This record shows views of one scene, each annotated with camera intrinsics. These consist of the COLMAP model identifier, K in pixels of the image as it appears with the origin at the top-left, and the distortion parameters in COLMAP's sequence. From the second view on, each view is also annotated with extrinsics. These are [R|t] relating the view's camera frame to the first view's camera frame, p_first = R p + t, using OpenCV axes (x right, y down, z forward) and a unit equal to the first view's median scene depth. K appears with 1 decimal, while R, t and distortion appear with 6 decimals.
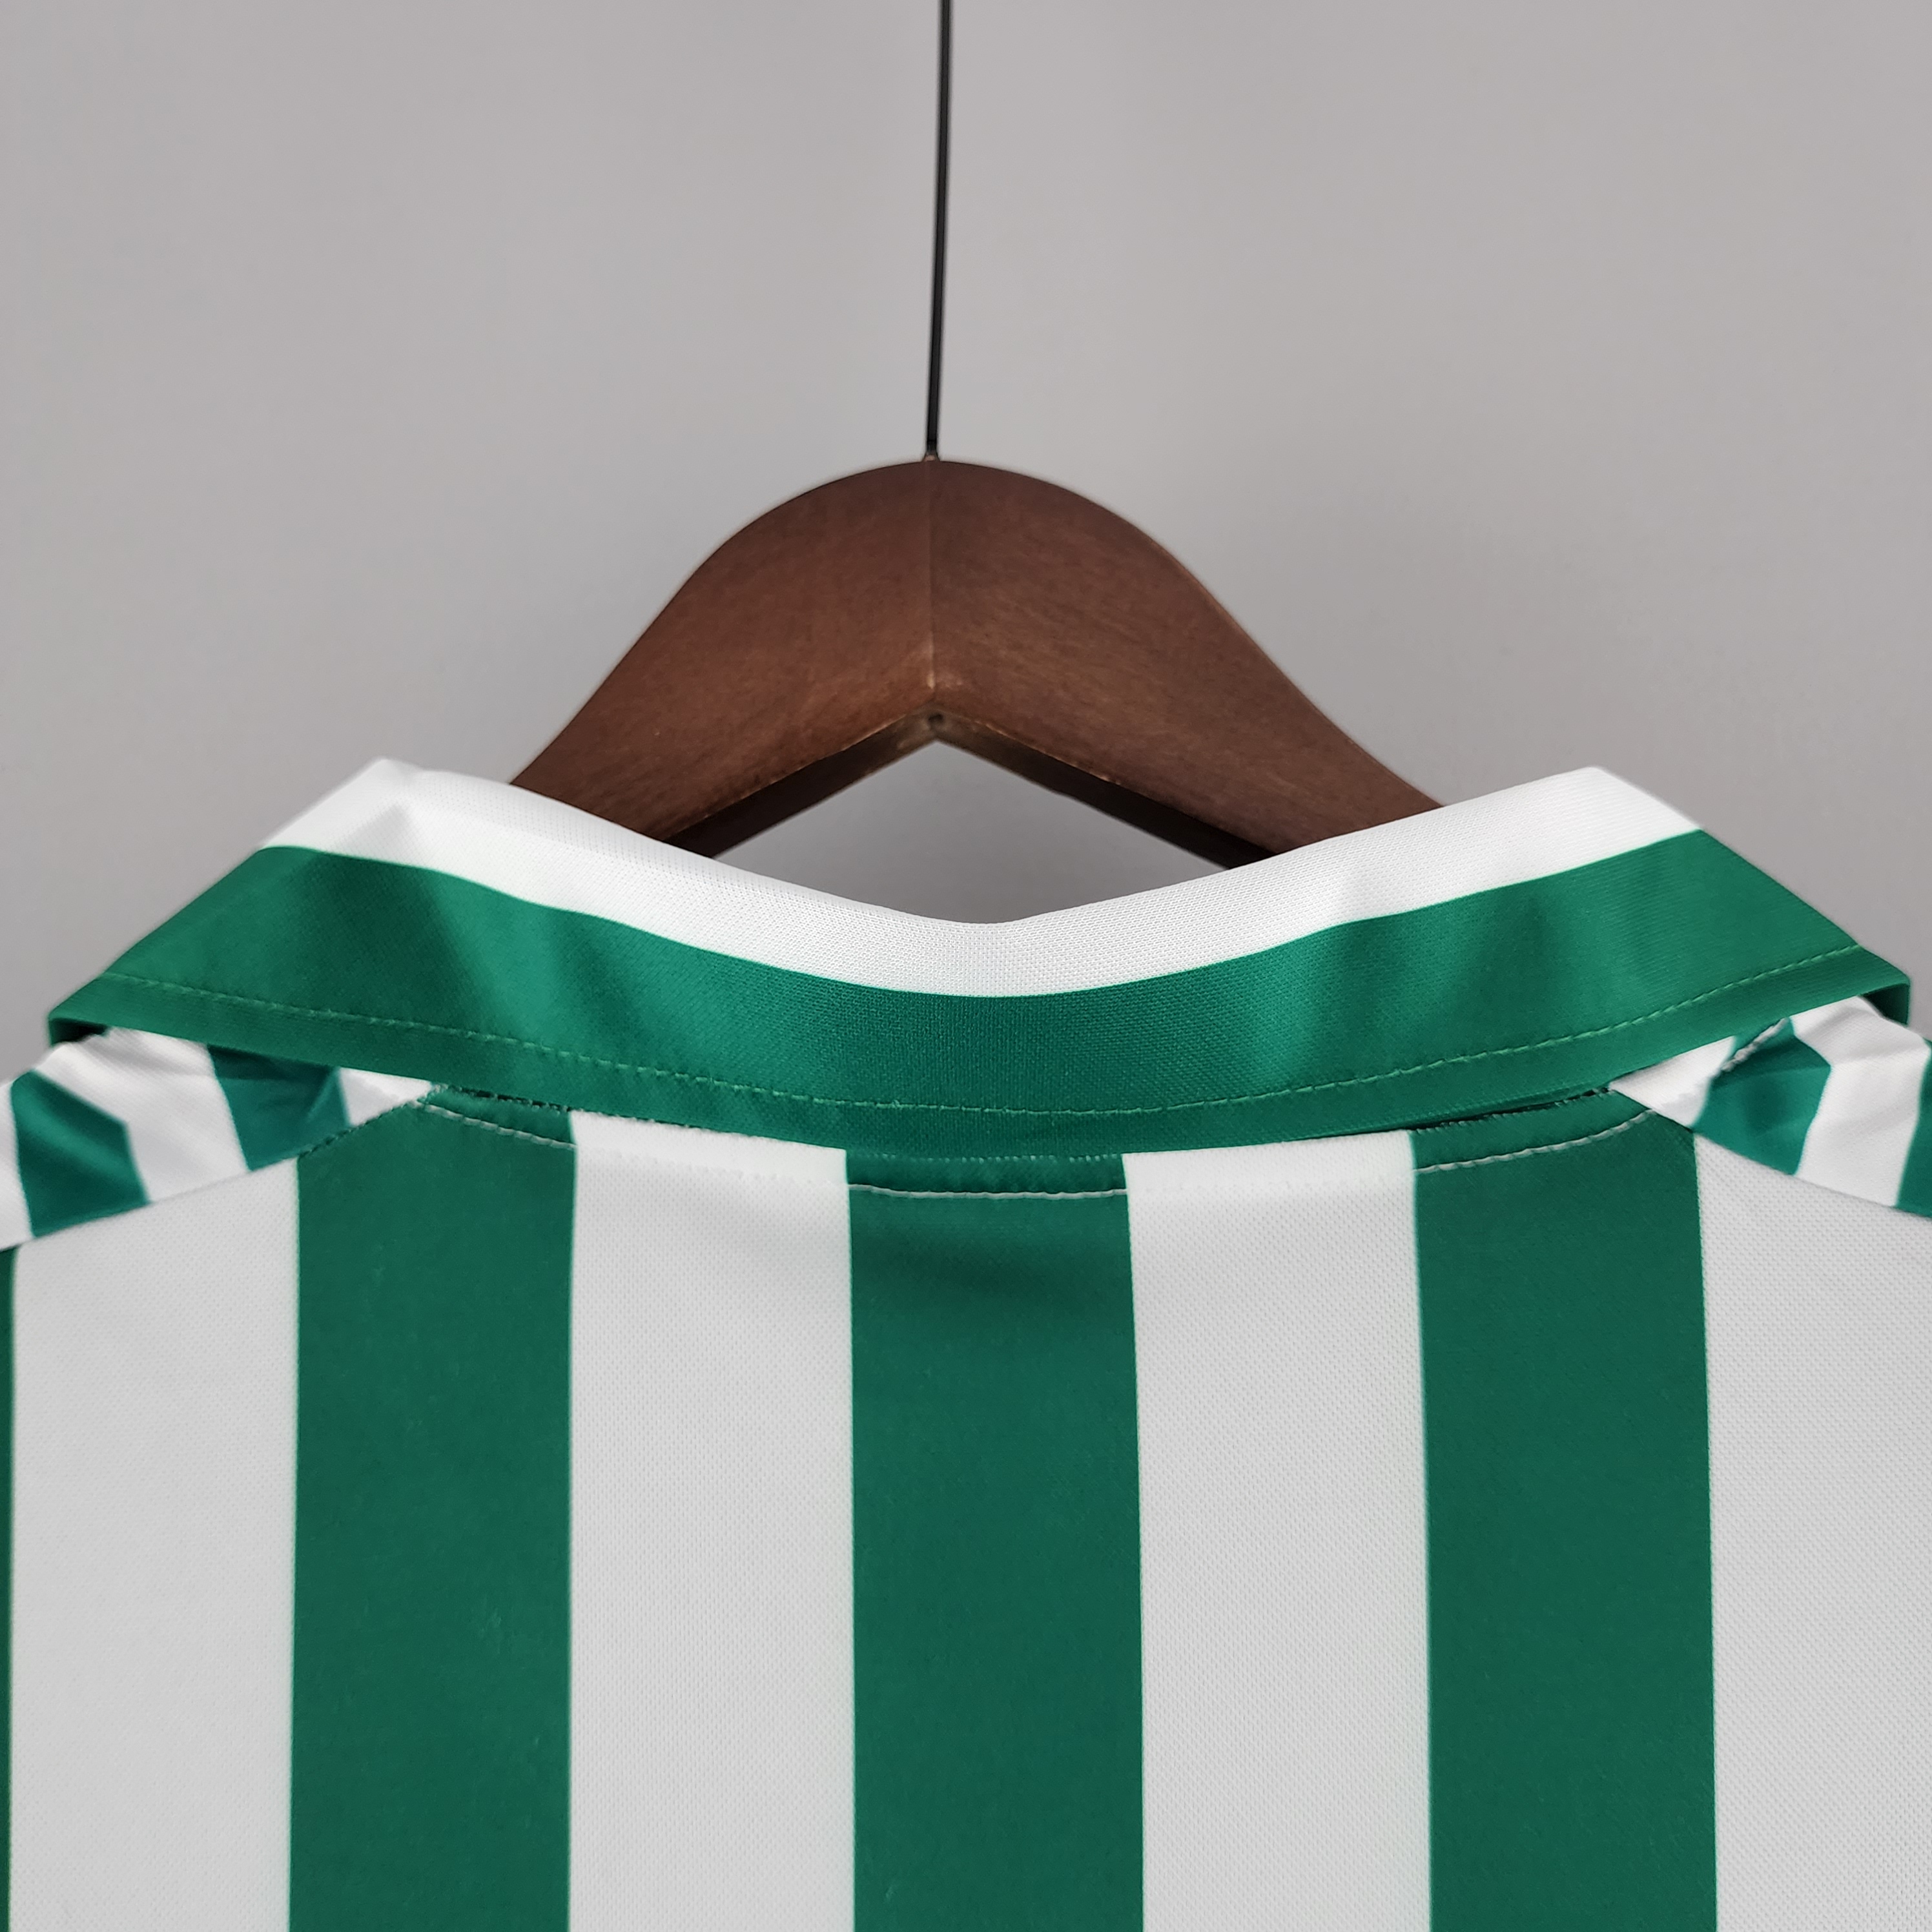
lens RADIAL K [[1727.6, 0, 966.0], [0, 1727.6, 966.0], [0, 0, 1]] dist [0.006292, 0.012232]
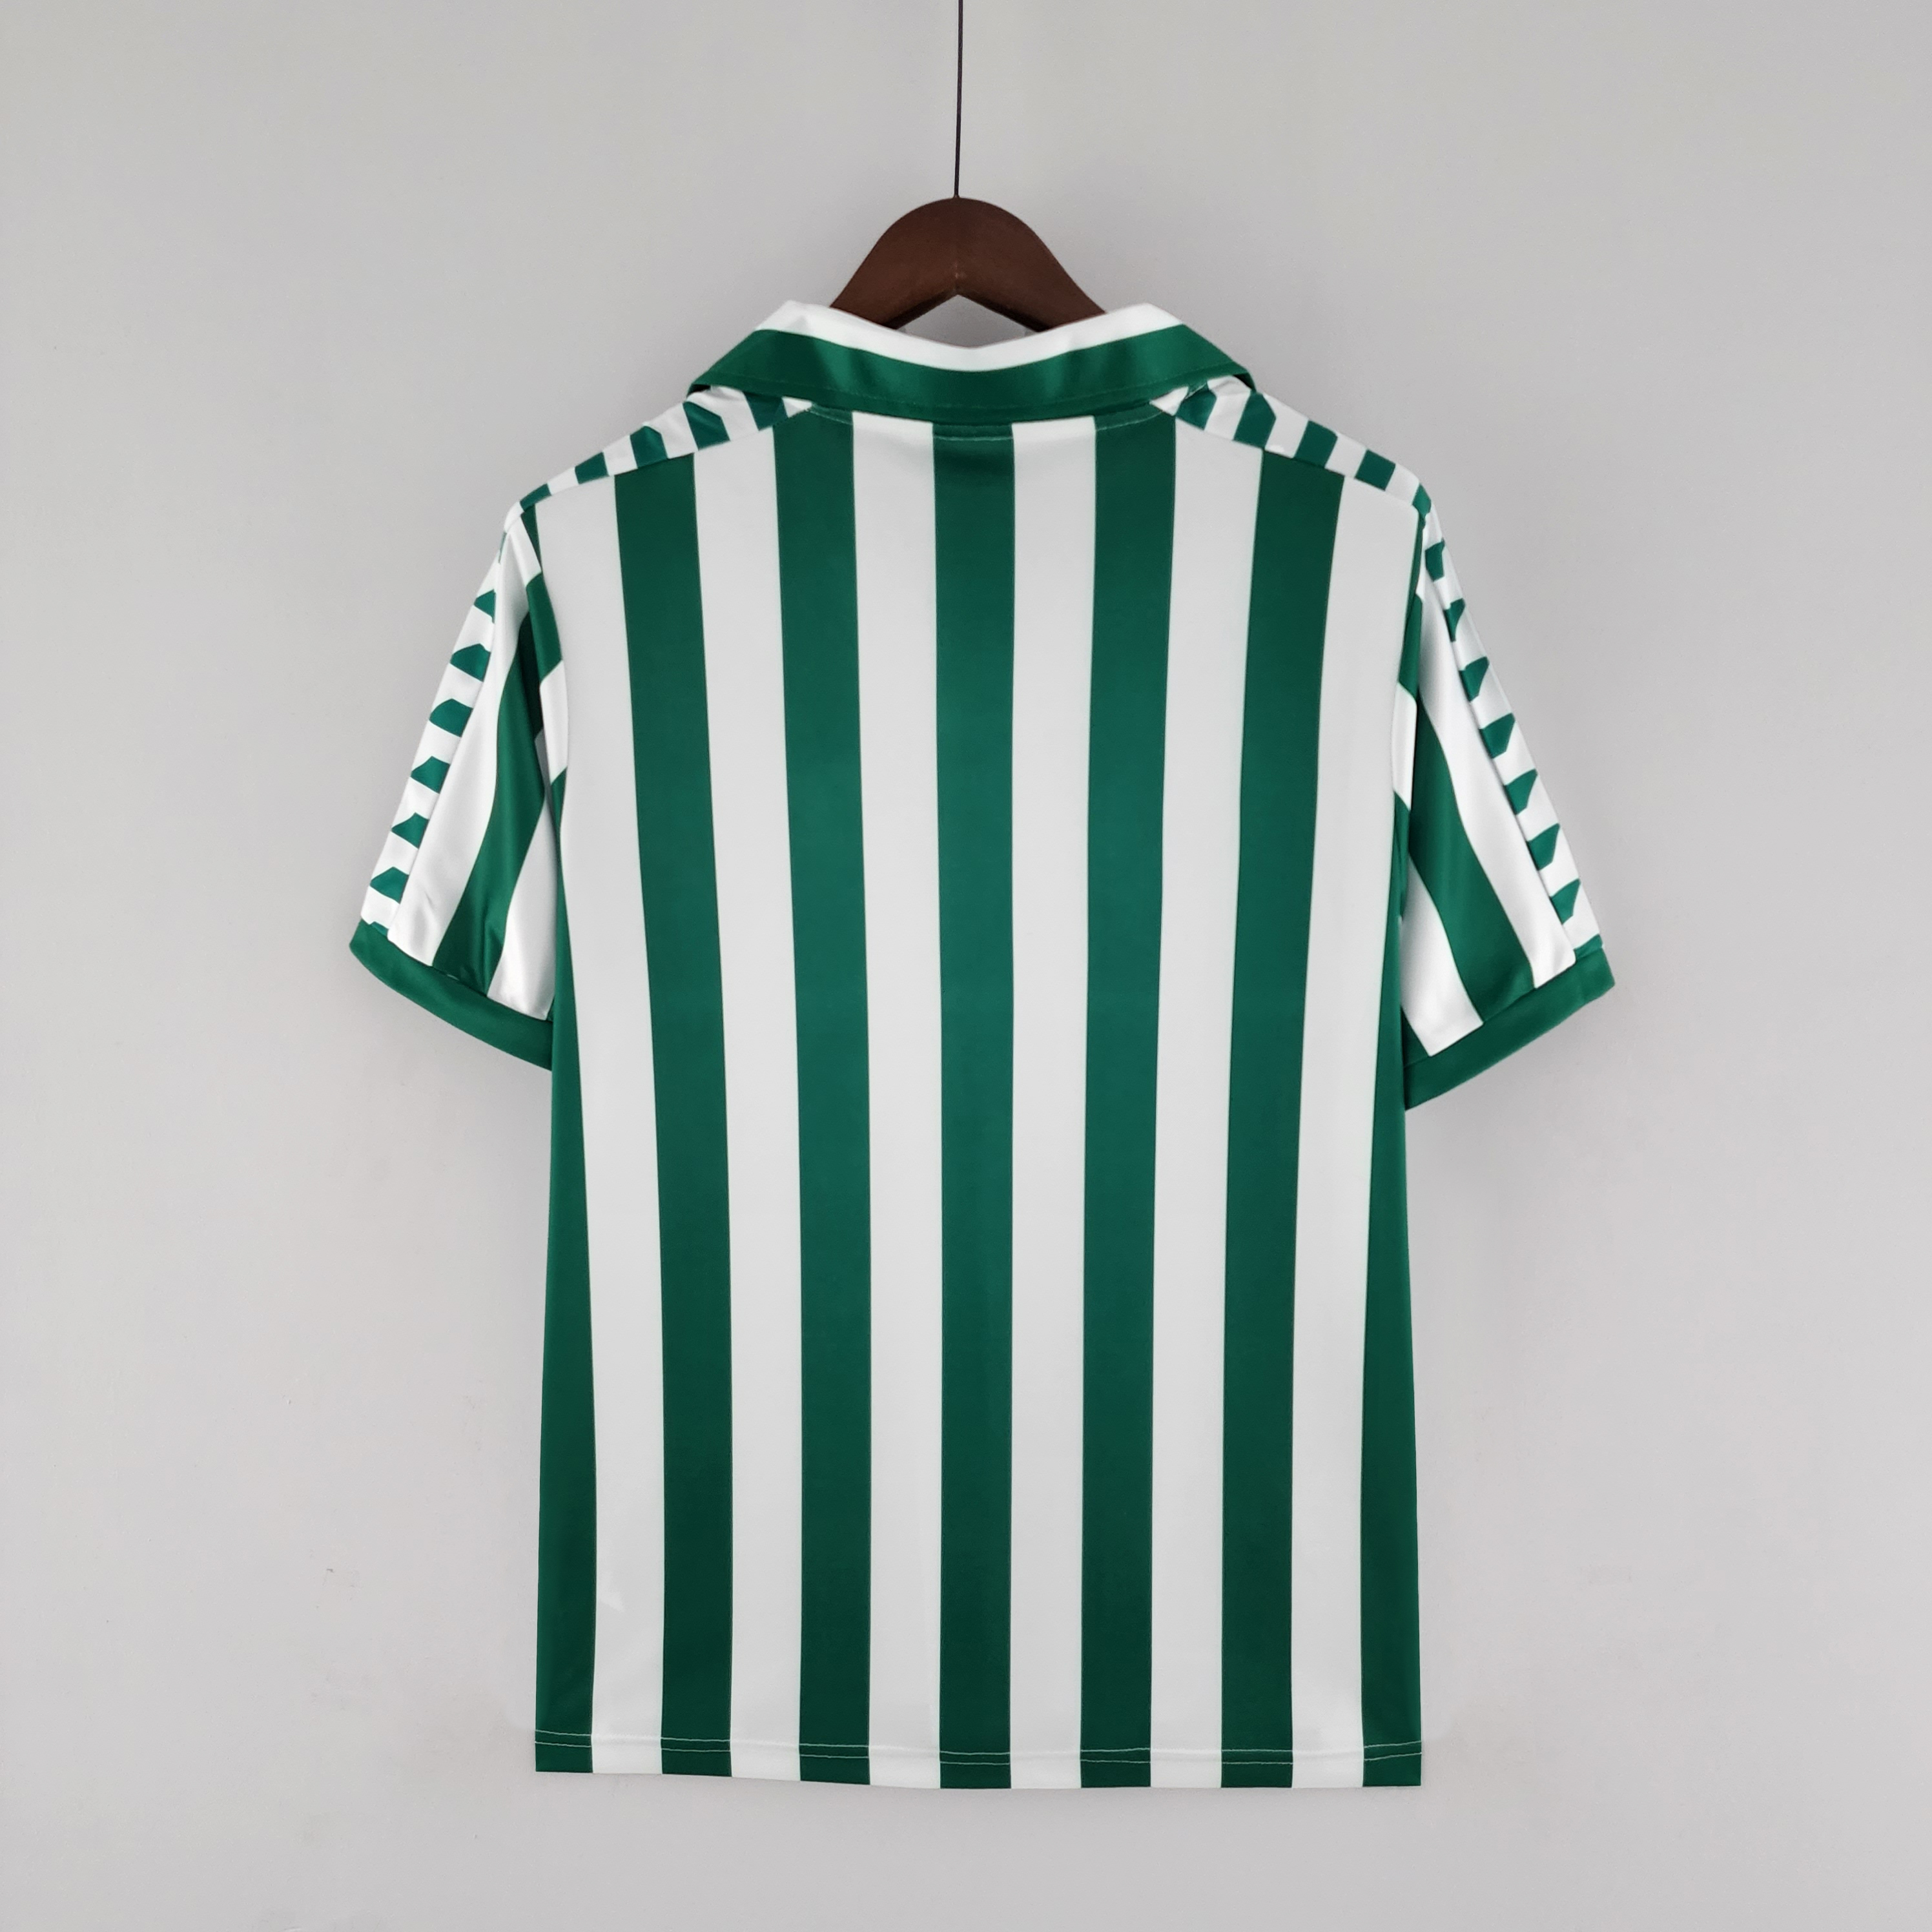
lens RADIAL K [[1703.6, 0, 966.0], [0, 1703.6, 966.0], [0, 0, 1]] dist [0.110429, -0.199699]
pose [[0.999953, 0.004284, -0.008728, 0.033020], [-0.001934, 0.967410, 0.253208, 0.284462], [0.009528, -0.253179, 0.967373, -2.593522]]
